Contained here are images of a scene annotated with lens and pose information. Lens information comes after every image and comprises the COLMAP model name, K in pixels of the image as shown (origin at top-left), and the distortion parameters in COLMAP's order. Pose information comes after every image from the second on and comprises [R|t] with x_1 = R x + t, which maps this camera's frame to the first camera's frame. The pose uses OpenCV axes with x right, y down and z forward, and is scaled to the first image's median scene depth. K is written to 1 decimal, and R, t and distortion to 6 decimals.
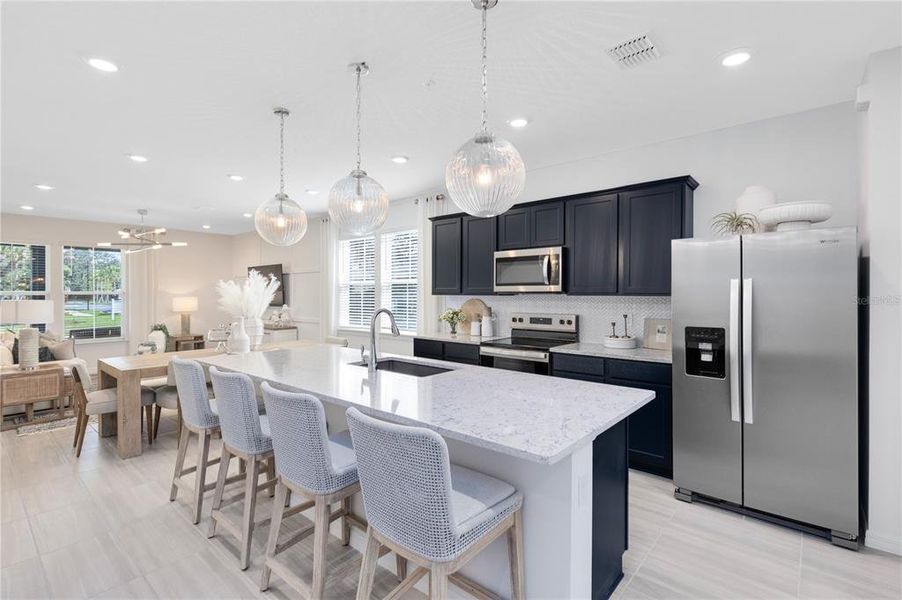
lens RADIAL K [[422.8, 0, 450.8], [0, 422.8, 292.3], [0, 0, 1]] dist [0.003978, 0.000361]
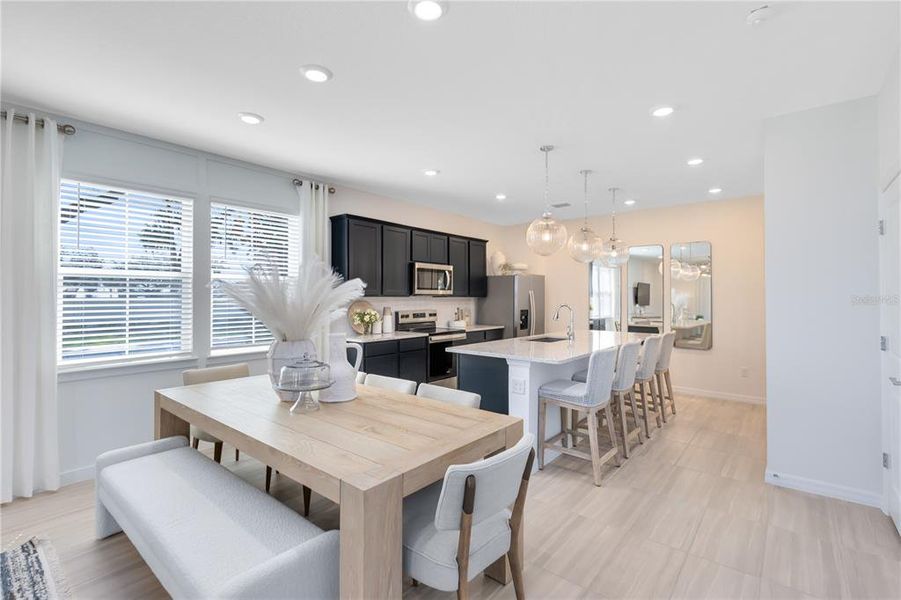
lens RADIAL K [[407.2, 0, 452.0], [0, 407.2, 296.4], [0, 0, 1]] dist [0.003708, 0.000137]
pose [[-0.014297, 0.002617, 0.999894, -1.031412], [-0.003344, 0.999991, -0.002665, 0.007947], [-0.999892, -0.003381, -0.014288, 0.846125]]
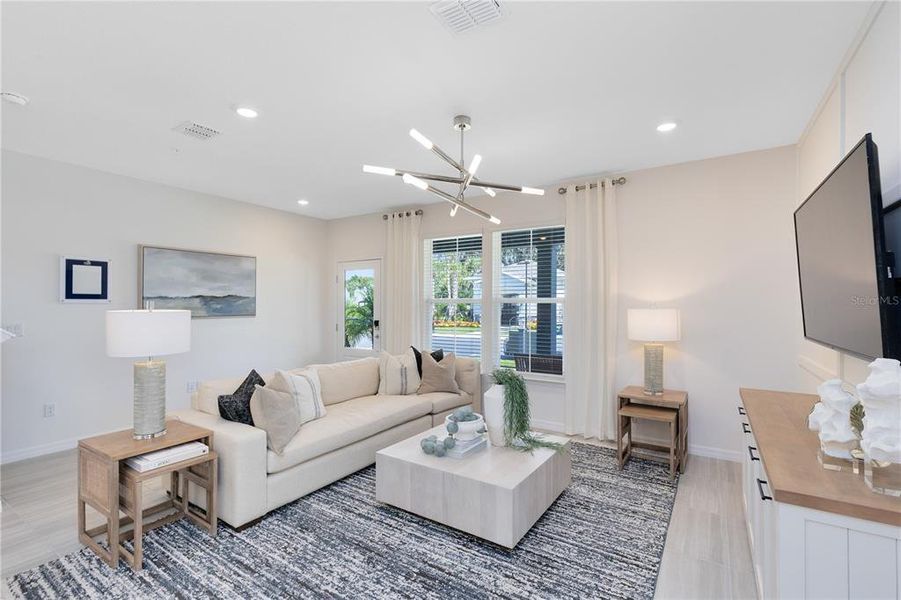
lens RADIAL K [[407.2, 0, 452.0], [0, 407.2, 296.4], [0, 0, 1]] dist [0.003708, 0.000137]
pose [[0.145764, -0.013590, -0.989226, -0.409769], [0.001862, 0.999908, -0.013463, 0.006755], [0.989318, 0.000121, 0.145776, 1.308179]]
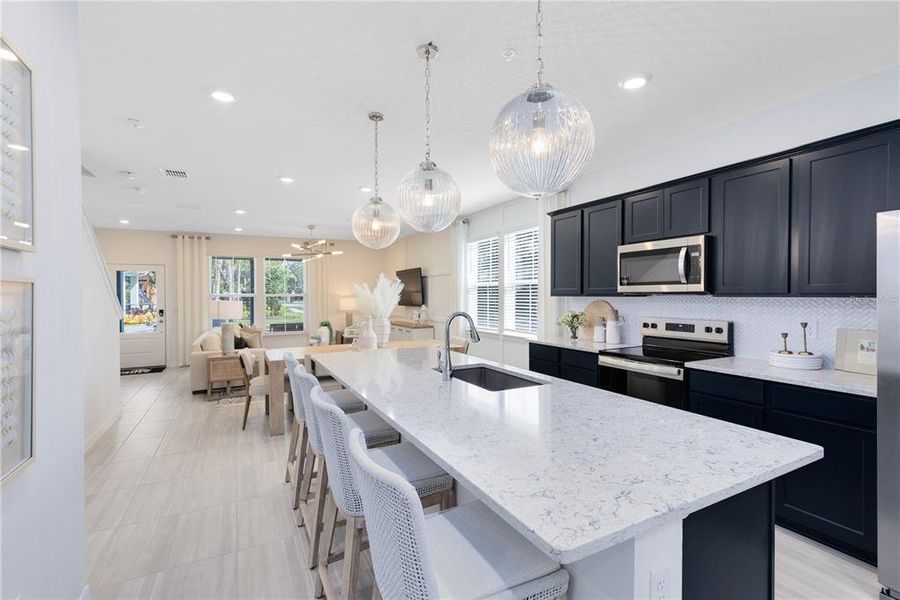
lens RADIAL K [[406.7, 0, 451.5], [0, 406.7, 296.4], [0, 0, 1]] dist [0.003708, 0.000137]
pose [[0.932347, -0.001262, -0.361563, 0.079910], [0.004025, 0.999968, 0.006890, 0.000022], [0.361543, -0.007880, 0.932322, 0.098798]]
